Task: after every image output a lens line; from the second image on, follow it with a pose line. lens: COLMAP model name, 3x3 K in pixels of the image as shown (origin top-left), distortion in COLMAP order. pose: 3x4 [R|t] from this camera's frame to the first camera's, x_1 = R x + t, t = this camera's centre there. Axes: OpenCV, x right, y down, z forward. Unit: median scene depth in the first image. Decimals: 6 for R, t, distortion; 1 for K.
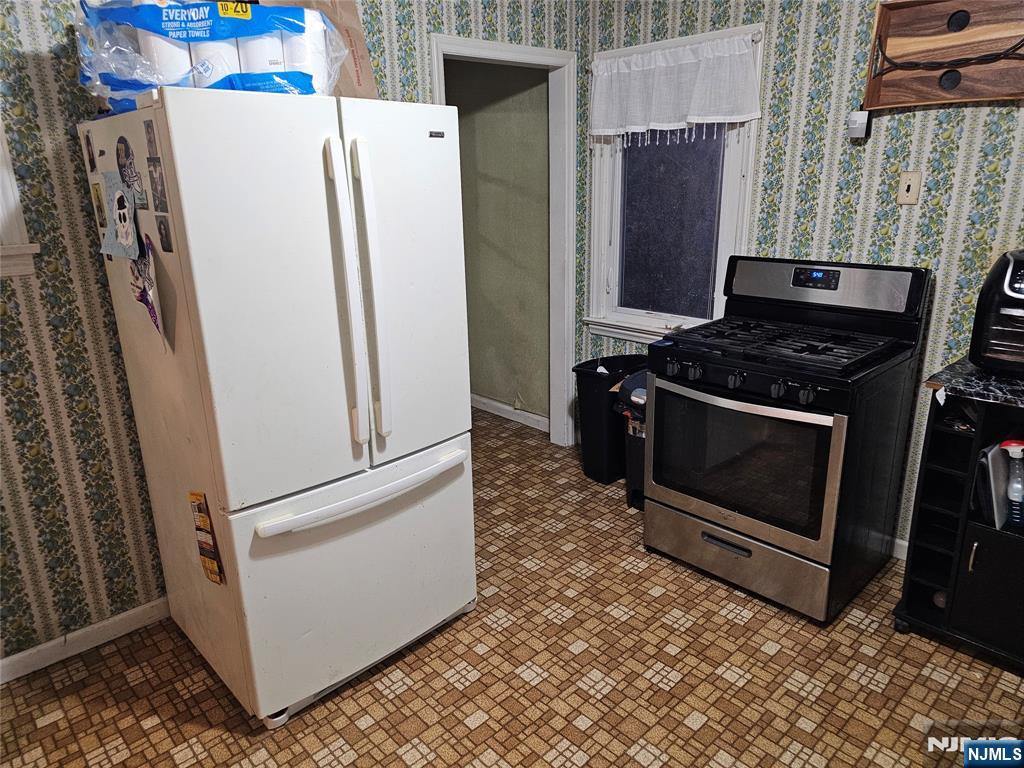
lens RADIAL K [[686.2, 0, 509.5], [0, 686.2, 380.4], [0, 0, 1]] dist [0.009471, -0.001283]
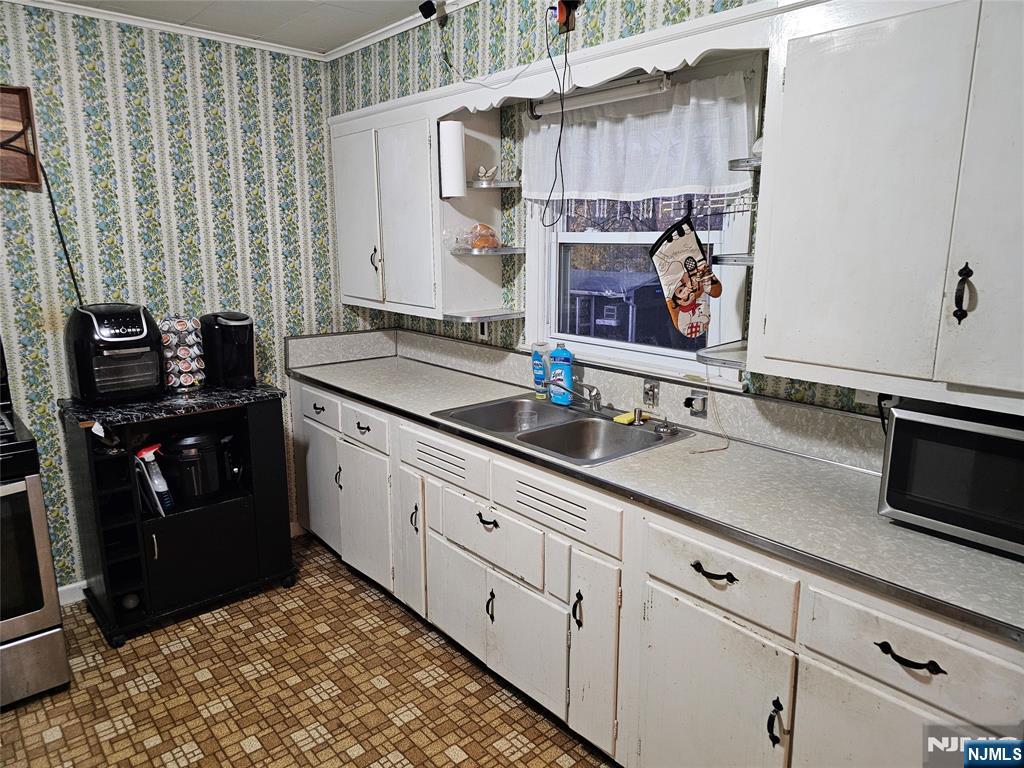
lens RADIAL K [[686.2, 0, 509.2], [0, 686.2, 384.0], [0, 0, 1]] dist [0.009471, -0.001283]
pose [[0.034961, -0.186526, 0.981828, -0.466503], [0.286727, 0.942999, 0.168940, -0.046701], [-0.957374, 0.275610, 0.086450, 0.200719]]
